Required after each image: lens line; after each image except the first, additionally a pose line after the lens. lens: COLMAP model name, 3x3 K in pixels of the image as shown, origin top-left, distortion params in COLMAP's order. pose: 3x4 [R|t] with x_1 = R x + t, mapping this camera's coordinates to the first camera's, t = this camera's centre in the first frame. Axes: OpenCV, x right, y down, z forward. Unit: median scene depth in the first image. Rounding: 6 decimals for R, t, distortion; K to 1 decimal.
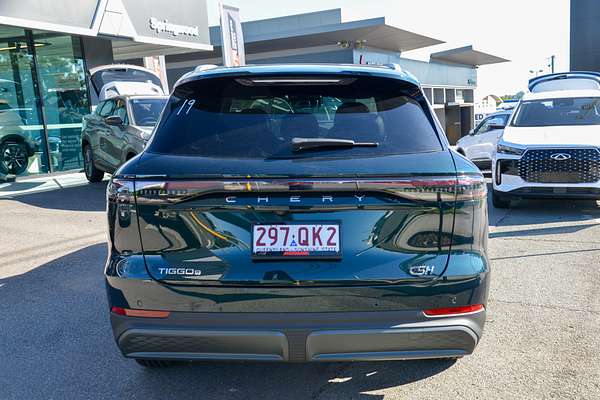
lens RADIAL K [[660.7, 0, 300.0], [0, 660.7, 200.0], [0, 0, 1]] dist [0.009595, 0.007370]
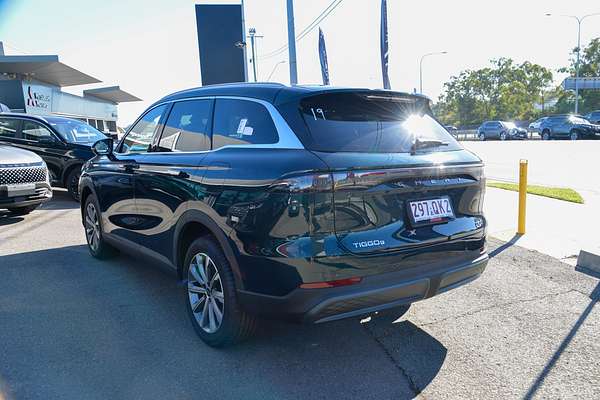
lens RADIAL K [[508.1, 0, 300.0], [0, 508.1, 200.0], [0, 0, 1]] dist [0.008707, 0.007317]
pose [[0.775547, -0.060204, 0.628413, -0.107504], [0.071610, 0.997407, 0.007179, 0.001182], [-0.627215, 0.039433, 0.777847, 0.039690]]
